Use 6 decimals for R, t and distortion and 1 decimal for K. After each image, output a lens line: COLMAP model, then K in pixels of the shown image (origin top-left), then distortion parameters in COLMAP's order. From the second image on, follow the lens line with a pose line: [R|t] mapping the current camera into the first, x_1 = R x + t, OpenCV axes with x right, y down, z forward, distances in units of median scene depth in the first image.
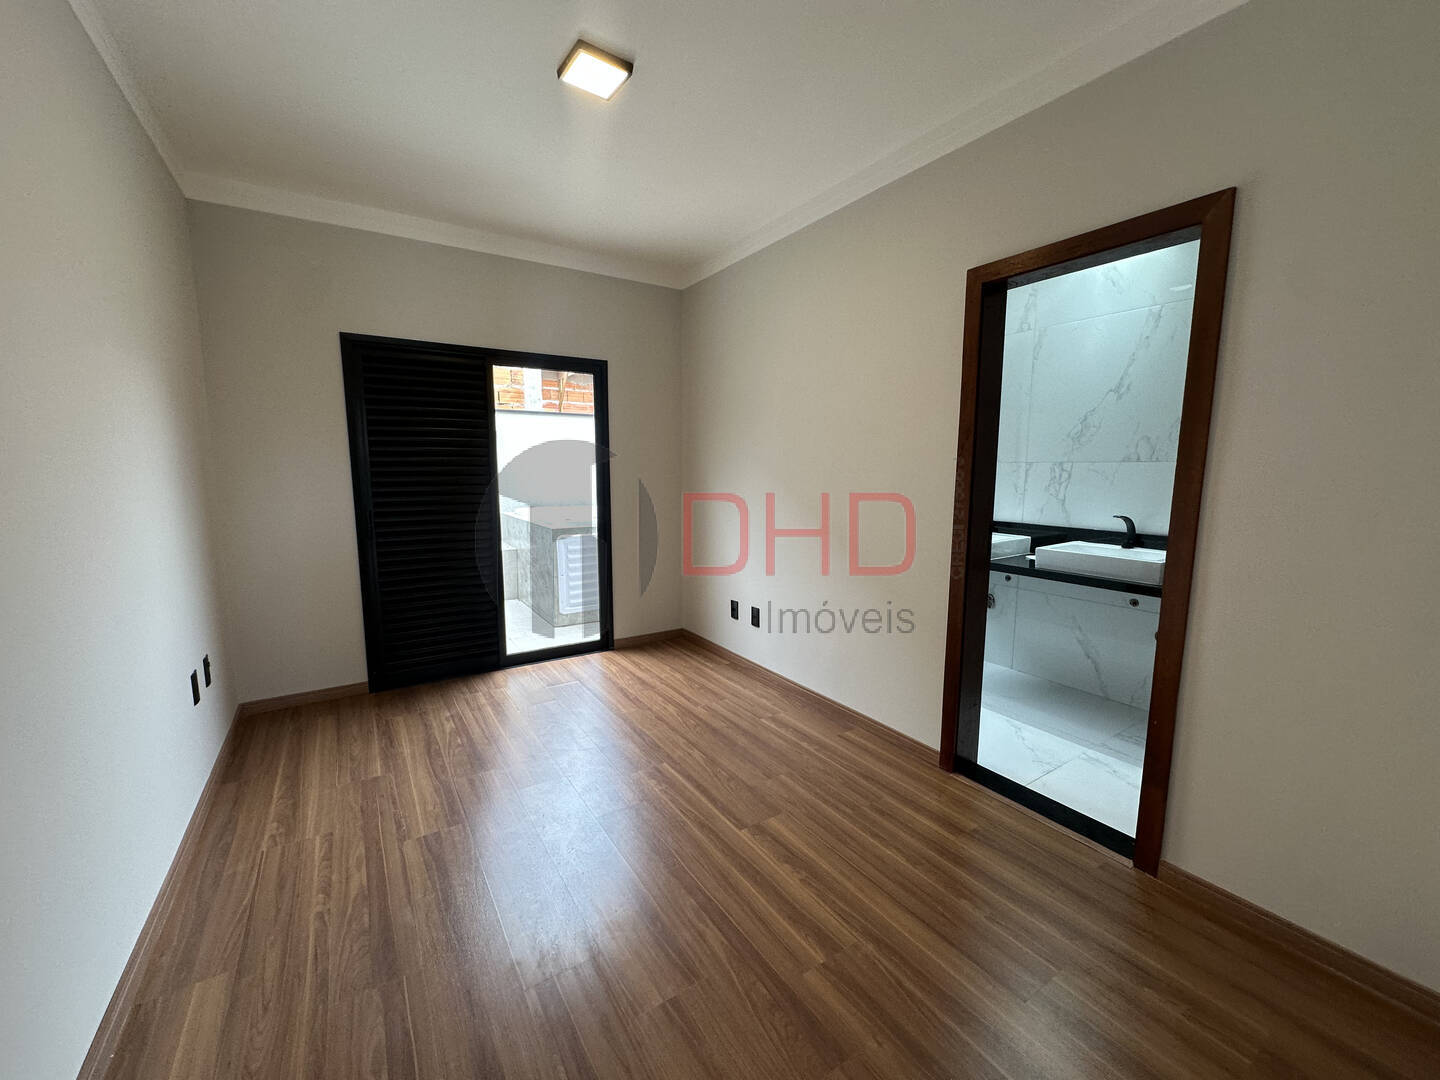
lens RADIAL K [[575.1, 0, 717.3], [0, 575.1, 539.5], [0, 0, 1]] dist [-0.004095, 0.000170]
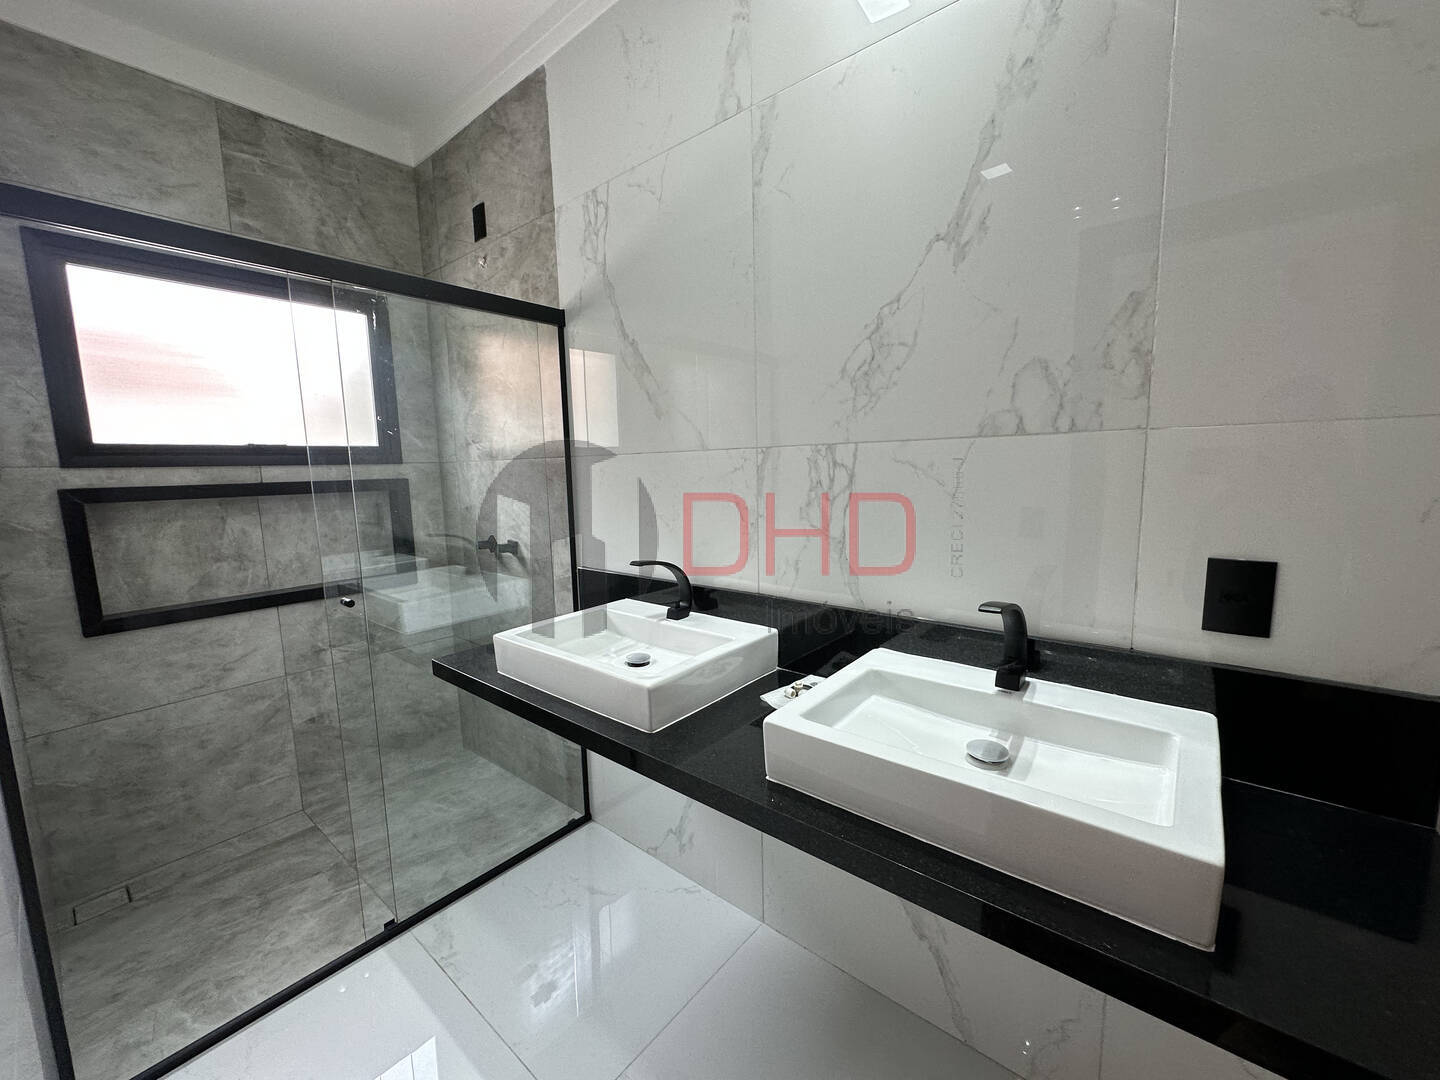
lens RADIAL K [[575.1, 0, 721.6], [0, 575.1, 544.1], [0, 0, 1]] dist [-0.004095, 0.000170]
pose [[0.949747, -0.065345, 0.306121, 0.408888], [0.064230, 0.997841, 0.013726, -0.077773], [-0.306357, 0.006626, 0.951894, 0.658490]]
